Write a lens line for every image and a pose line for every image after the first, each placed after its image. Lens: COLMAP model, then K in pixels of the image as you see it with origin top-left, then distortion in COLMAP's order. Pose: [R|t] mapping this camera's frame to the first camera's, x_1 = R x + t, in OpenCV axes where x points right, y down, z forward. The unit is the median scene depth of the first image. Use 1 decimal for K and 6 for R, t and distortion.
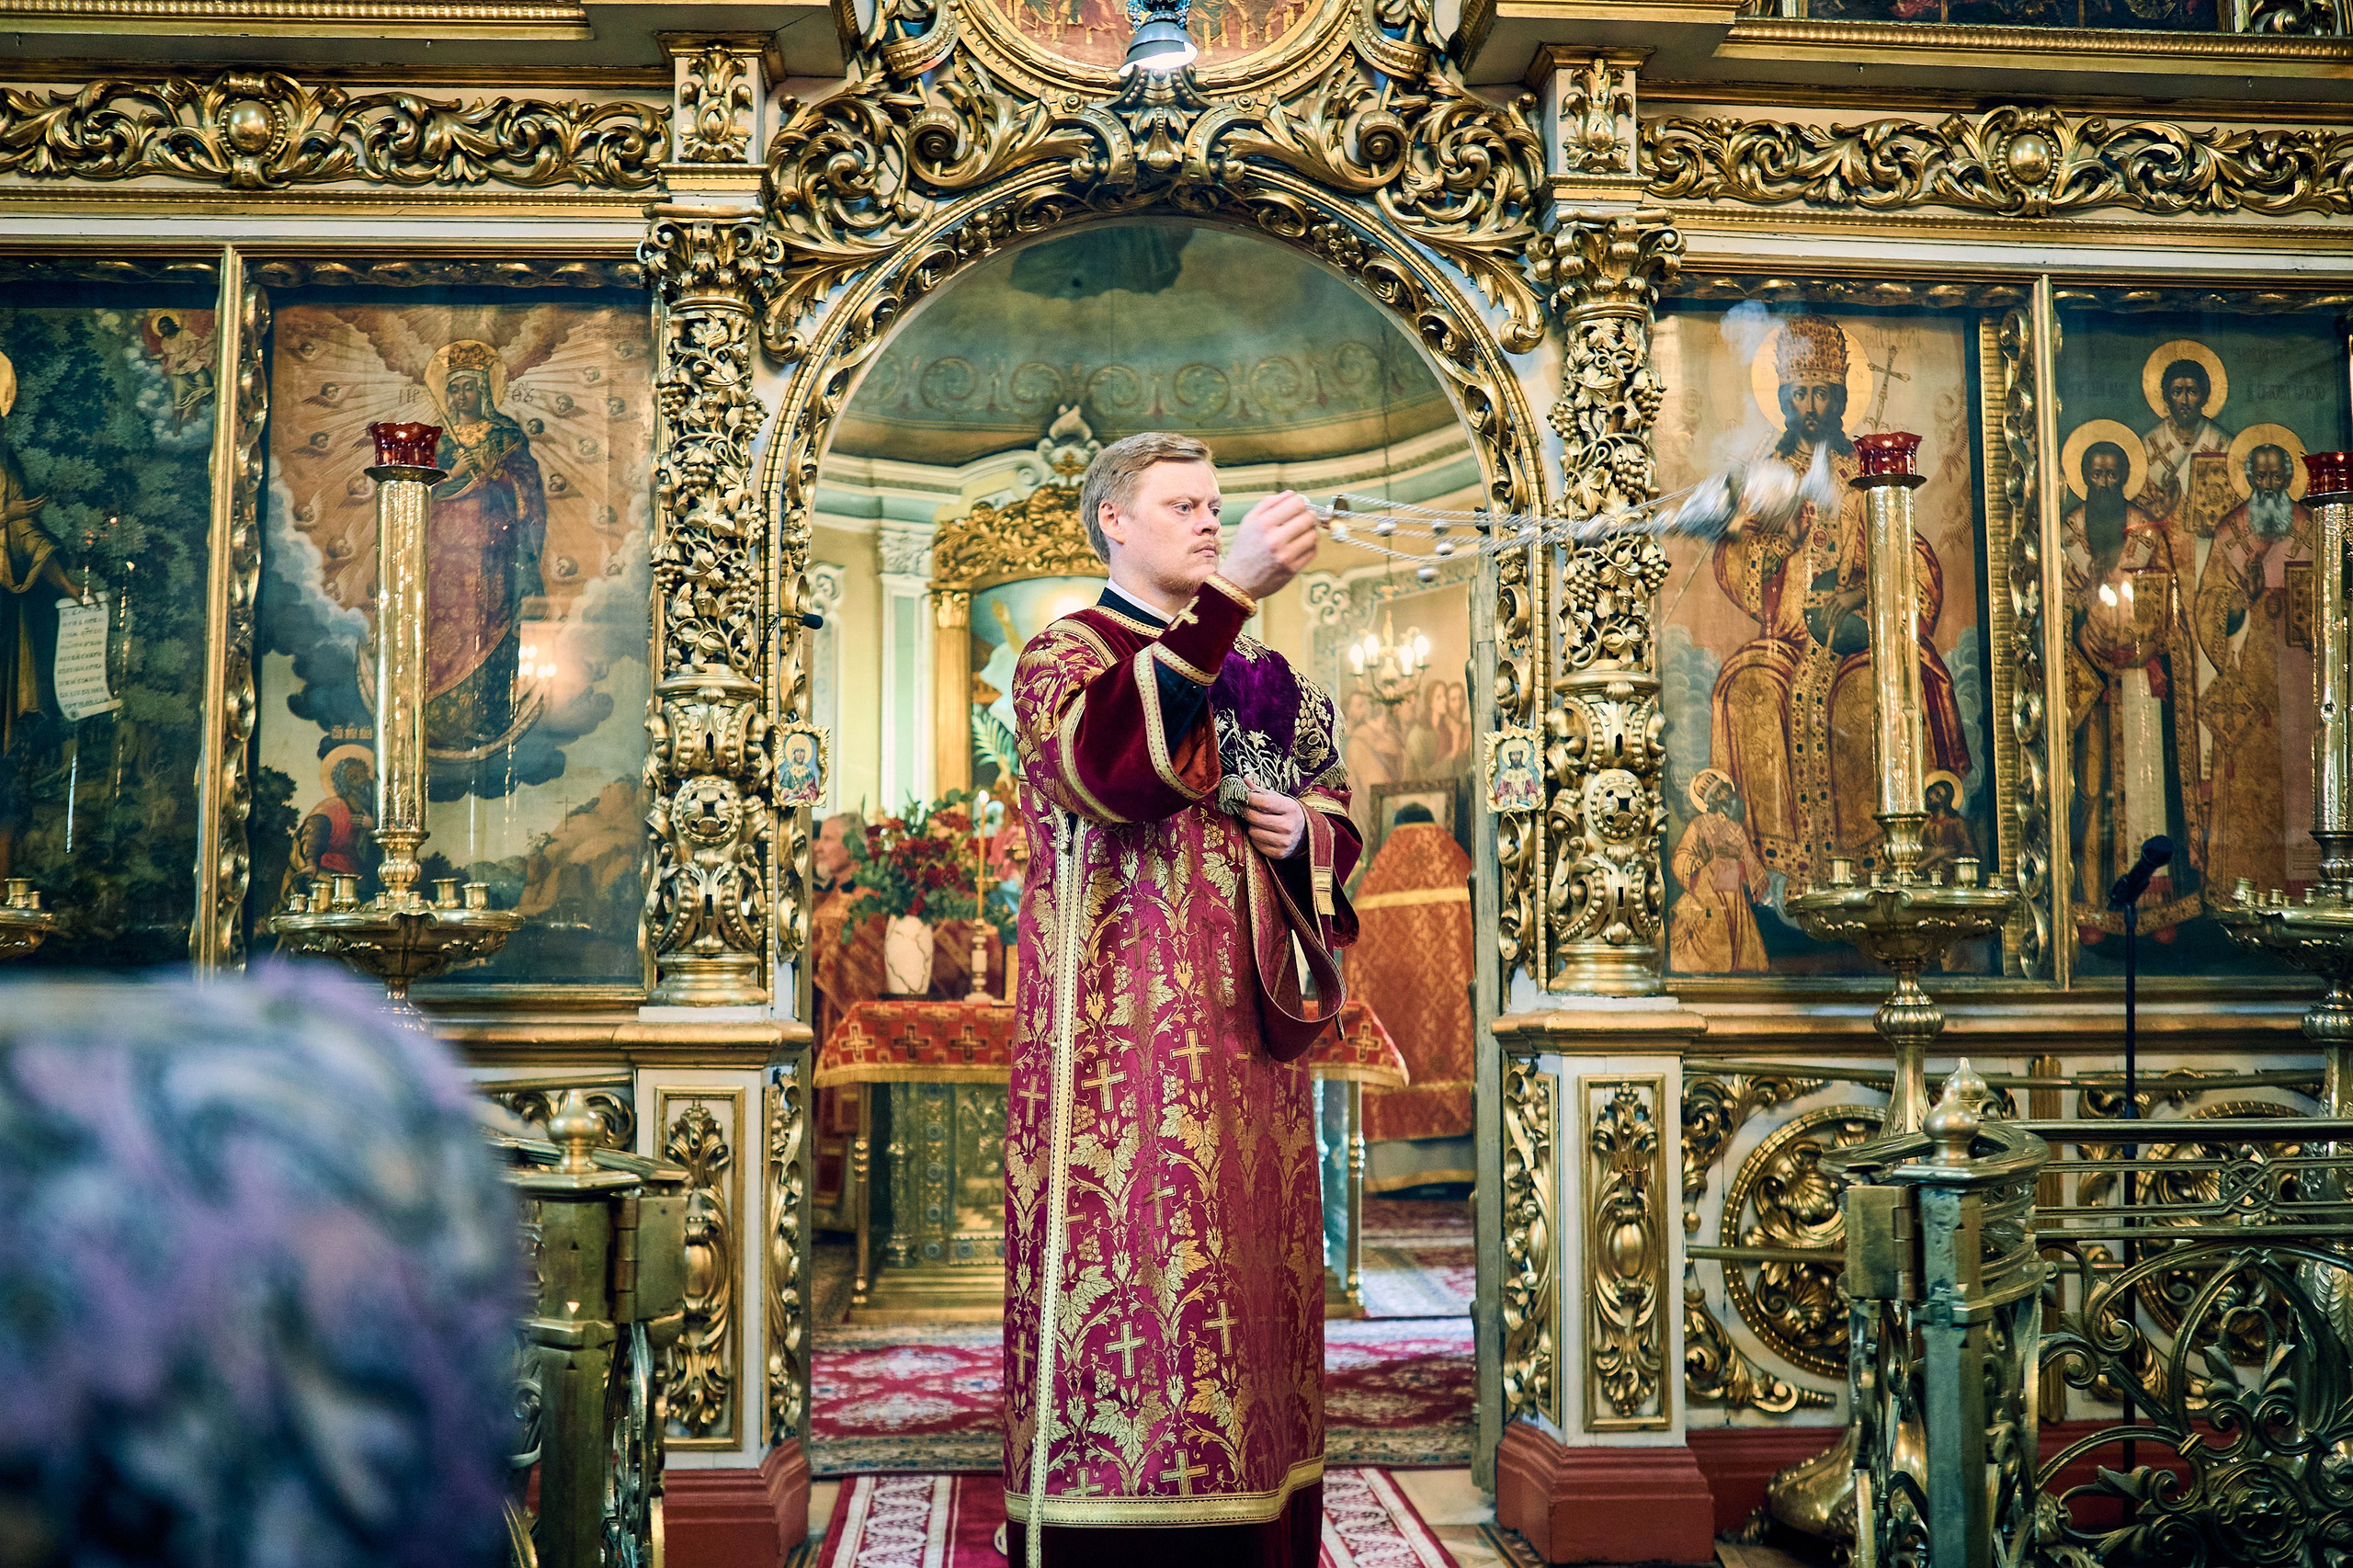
lens RADIAL K [[2263.2, 0, 1144.0], [0, 2263.2, 796.3], [0, 0, 1]] dist [-0.083200, 0.118579]
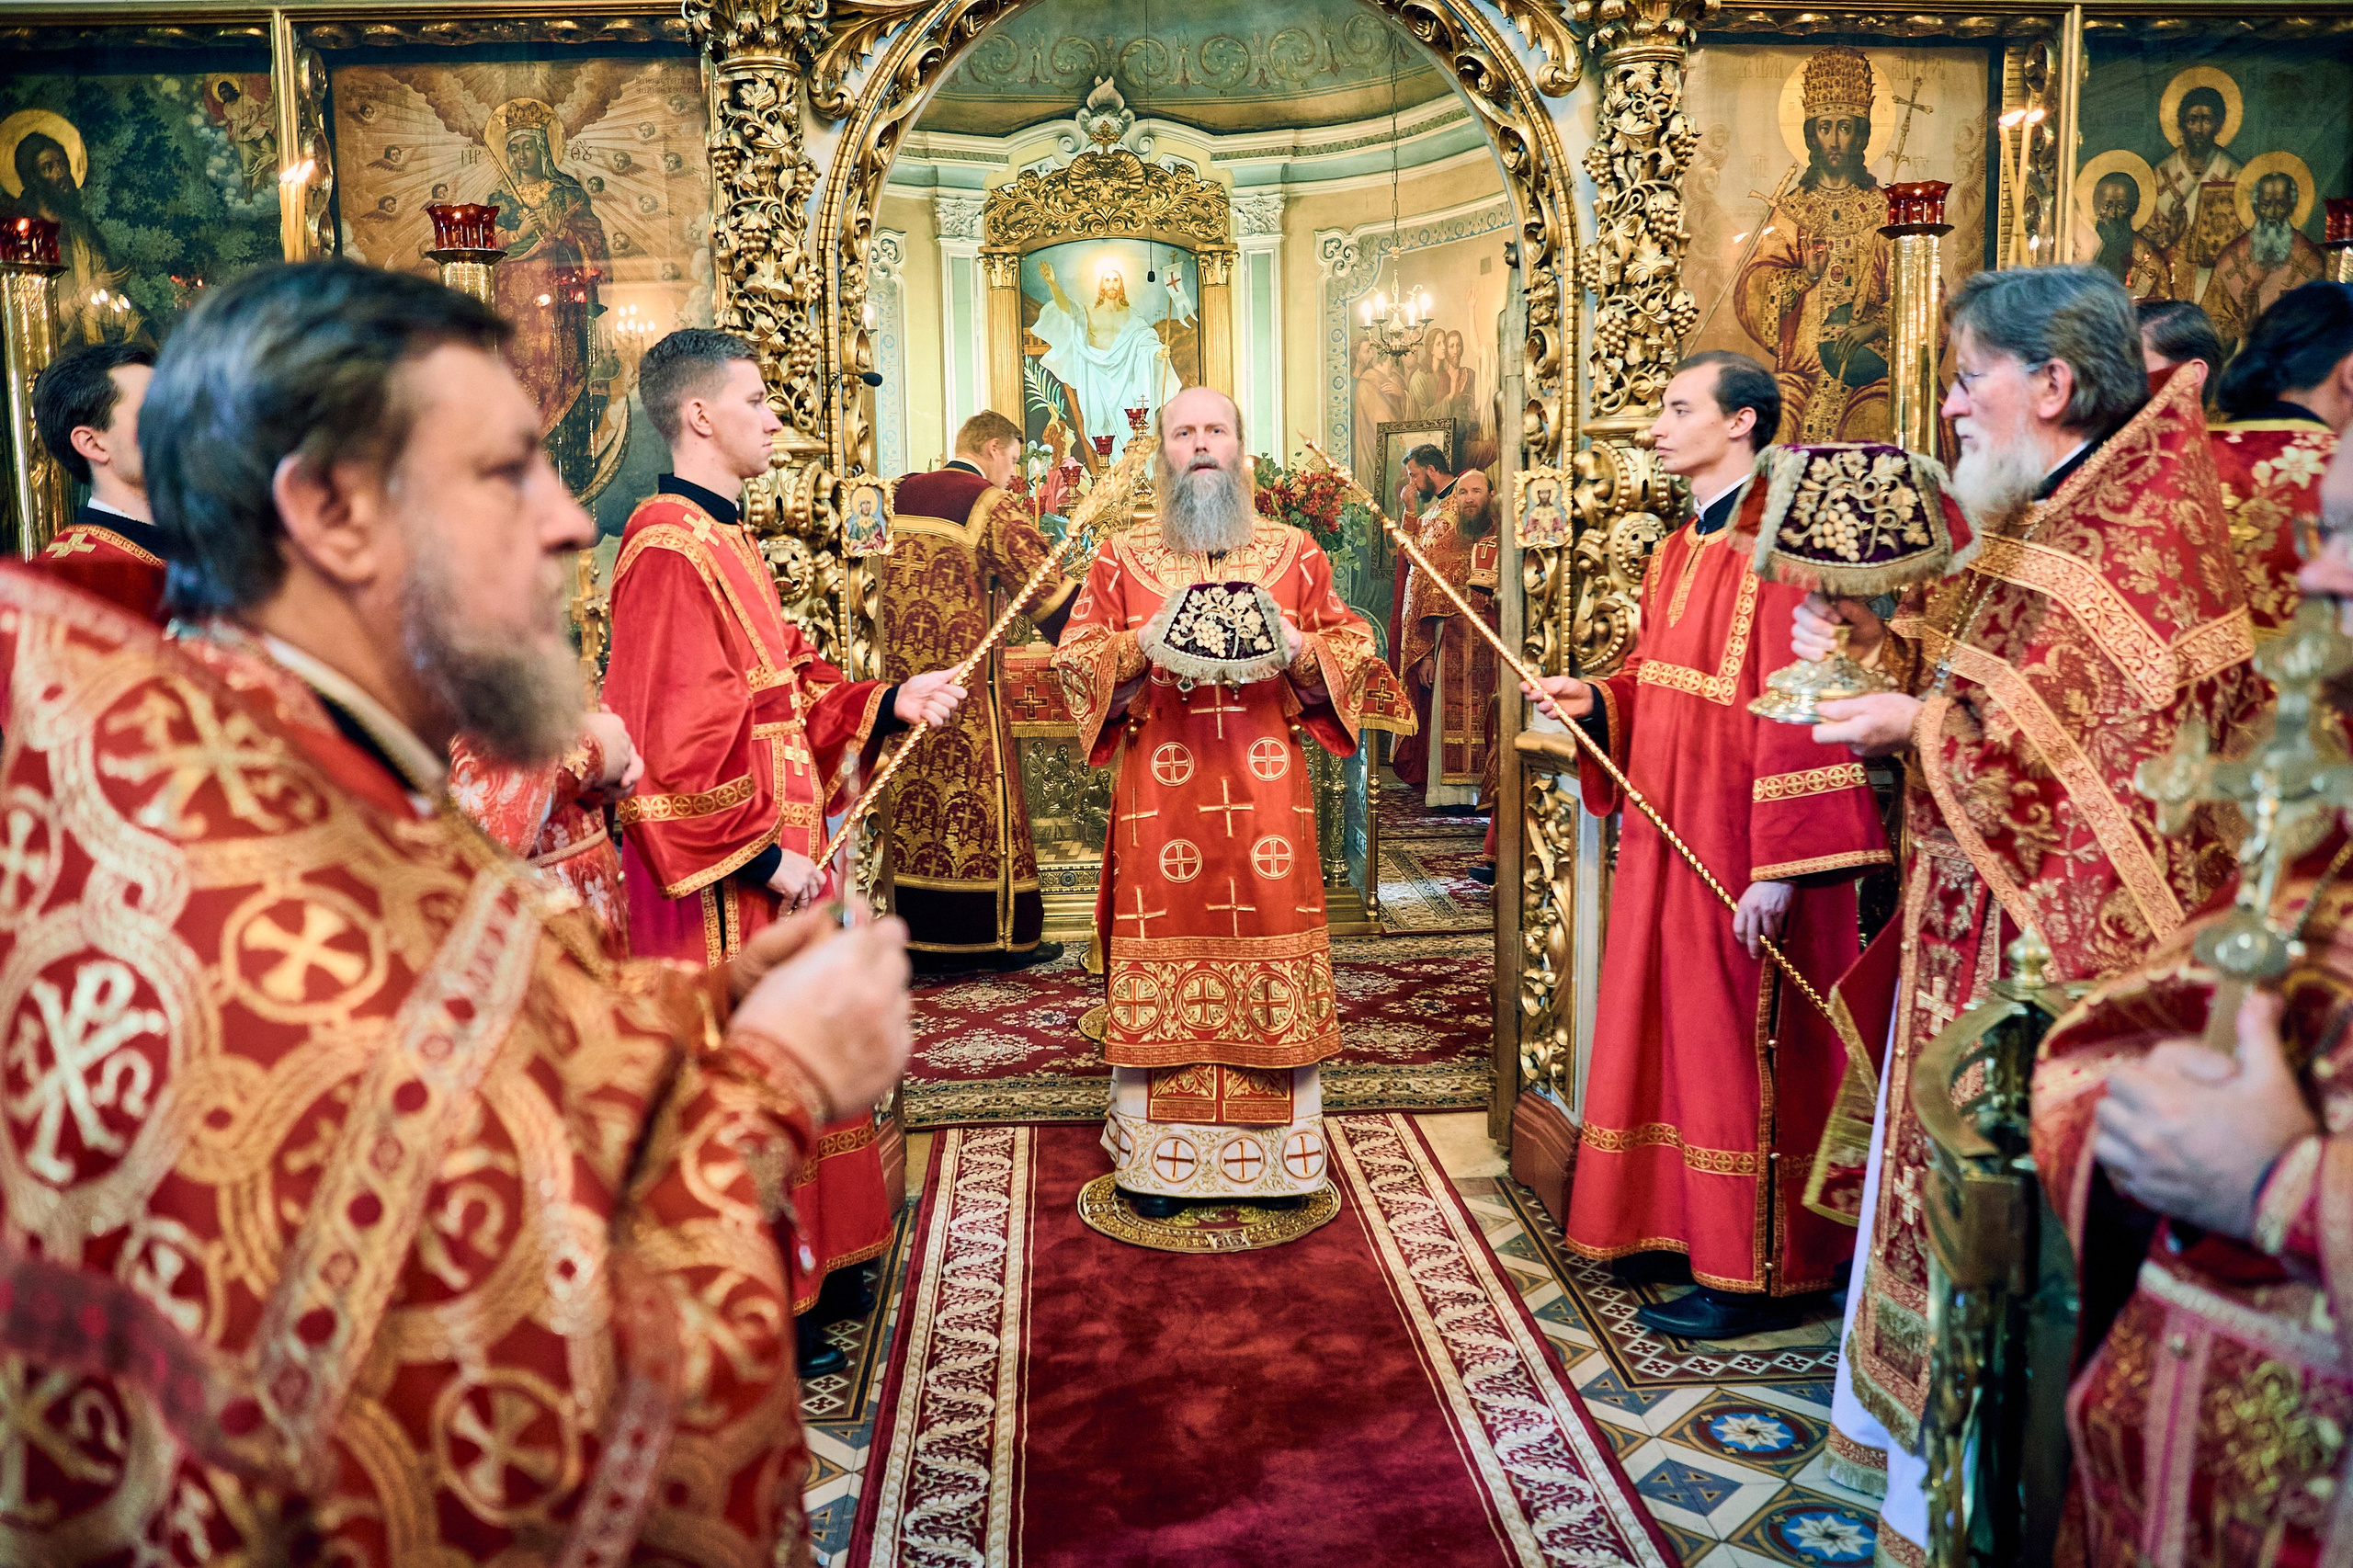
lens RADIAL K [[1889.5, 0, 1163.9], [0, 1889.5, 790.8], [0, 0, 1]] dist [-0.100155, 0.107889]
pose [[0.999872, -0.014699, -0.006361, -0.009636], [0.015711, 0.977350, 0.211045, -0.071171], [0.003114, -0.211118, 0.977456, 0.112961]]
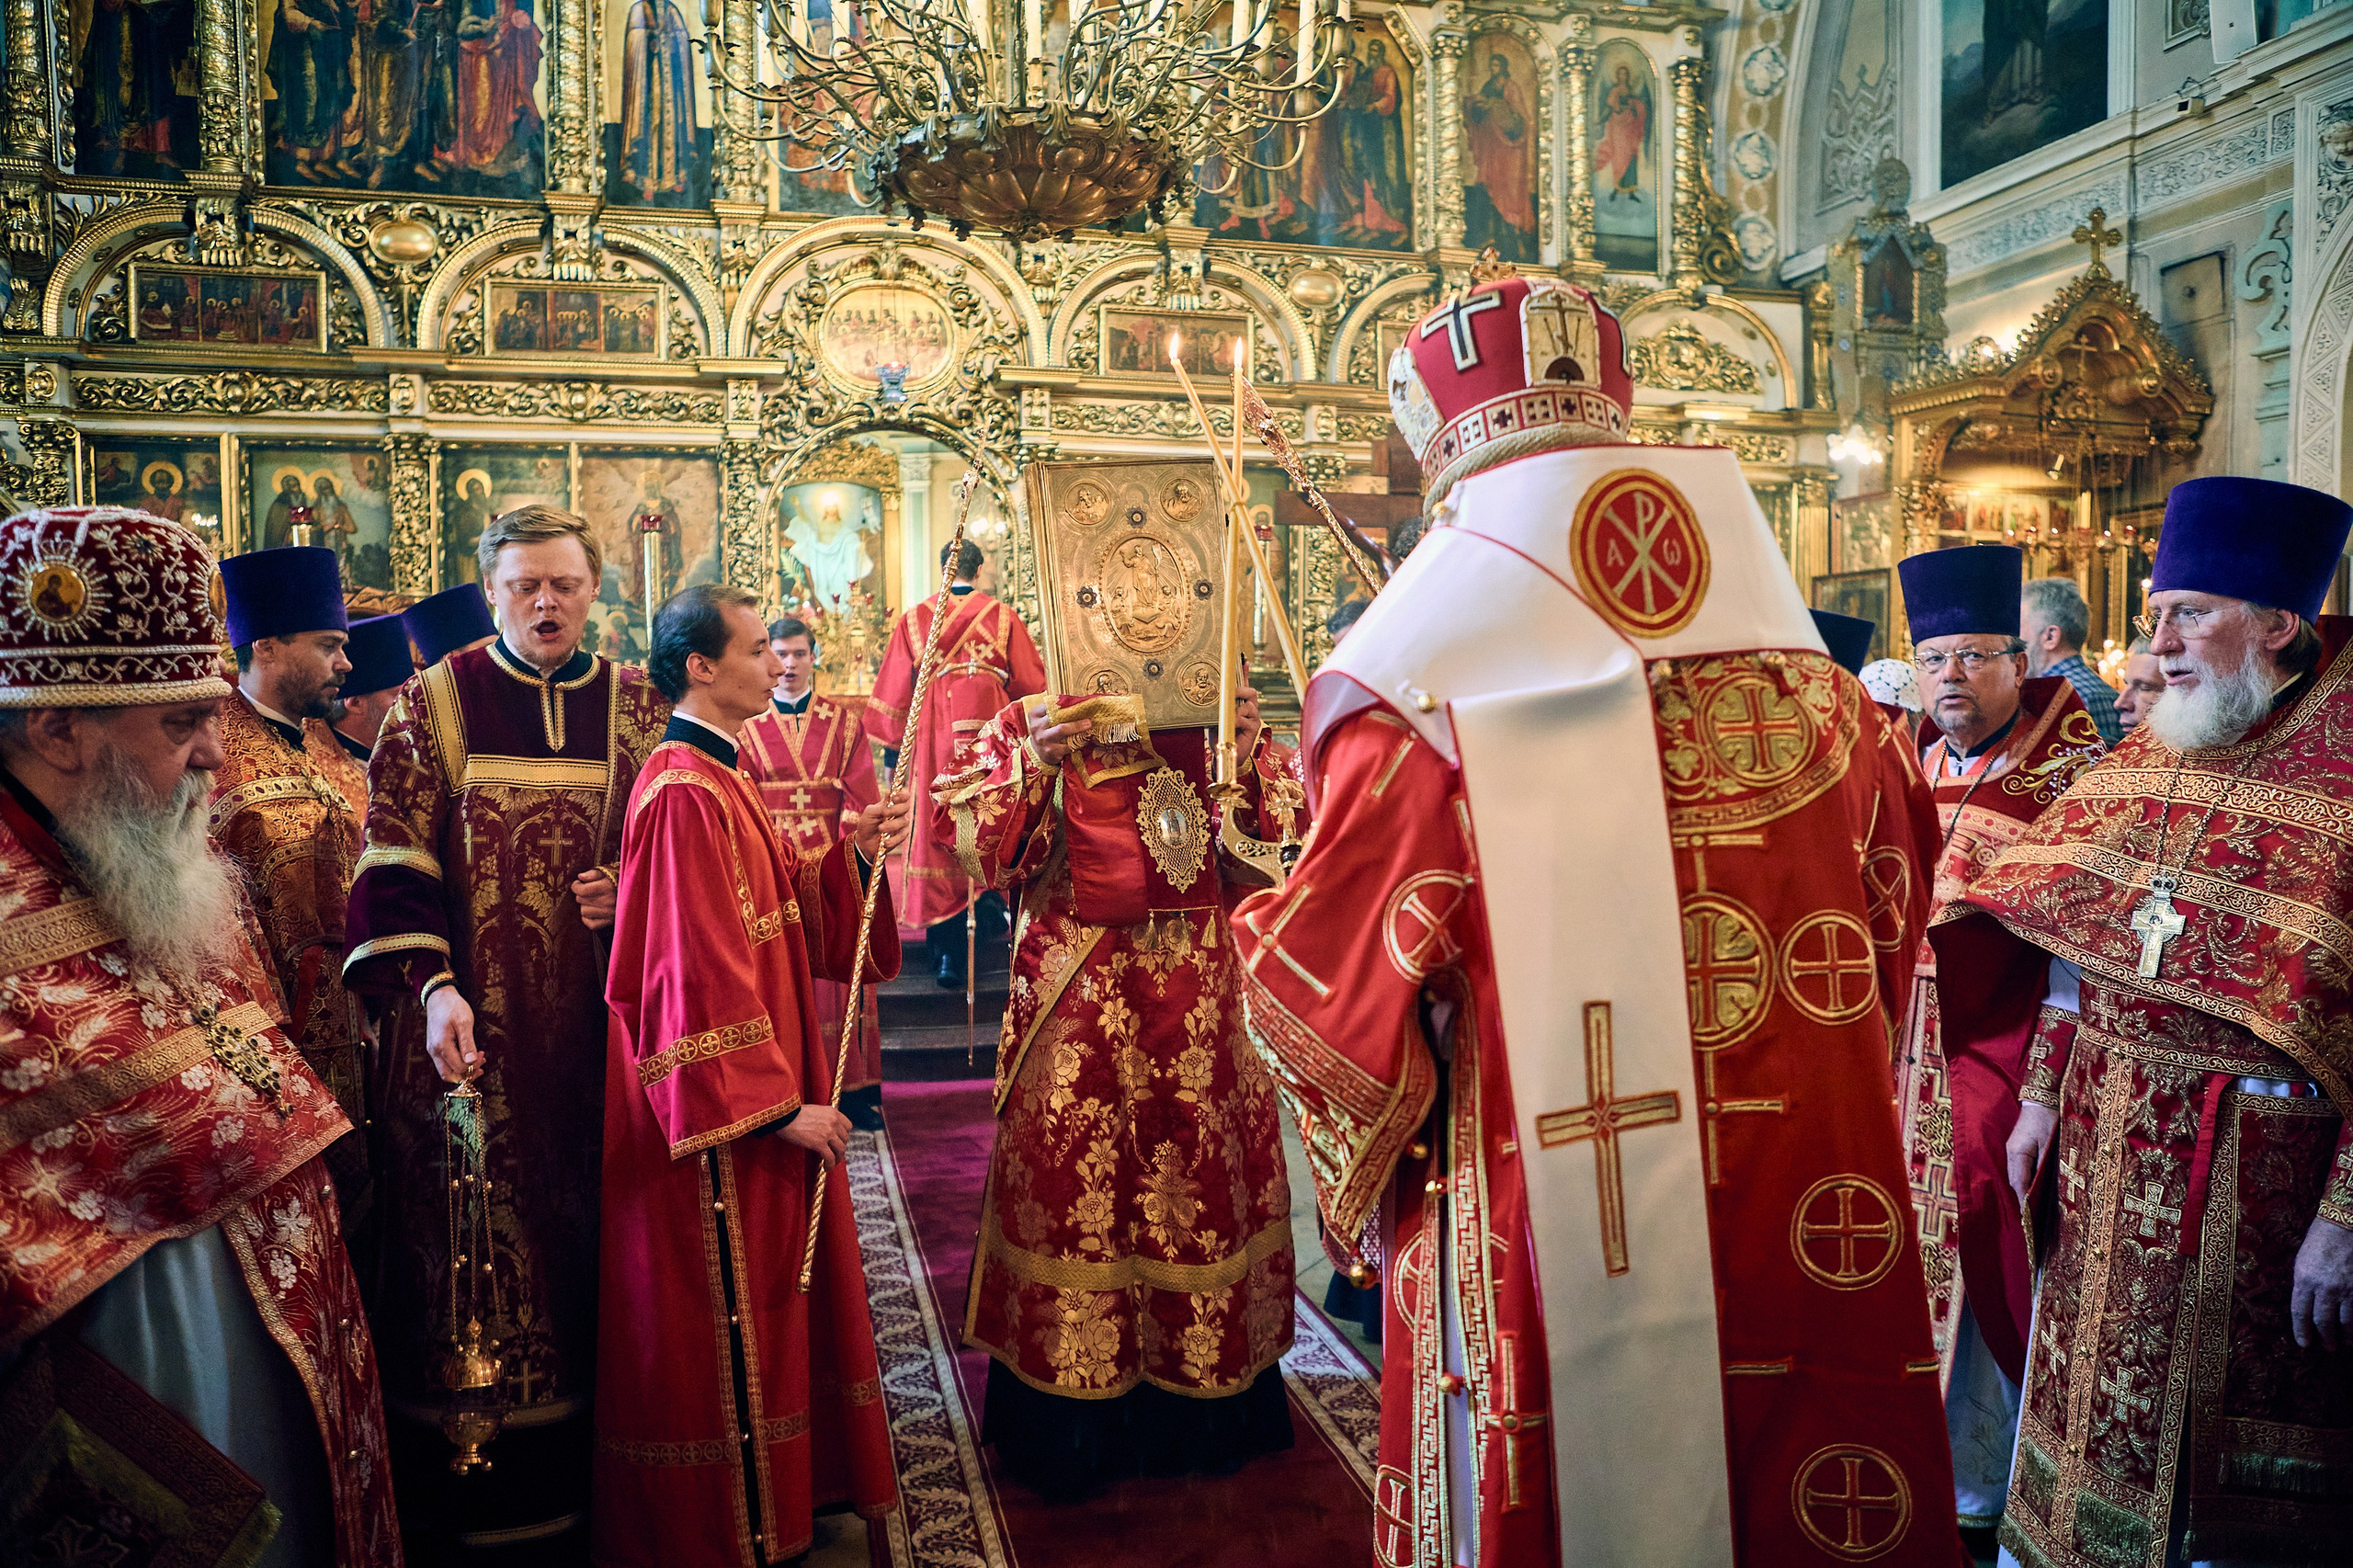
lens RADIAL K [[1624.9, 0, 1175.2], [0, 1624.9, 782.9], [0, 0, 1]] dist [-0.094410, 0.071747]
pose [[0.980132, -0.014439, 0.197821, -0.055396], [-0.013575, 0.990125, 0.139527, -0.105817], [-0.197883, -0.139440, 0.970257, -1.250765]]
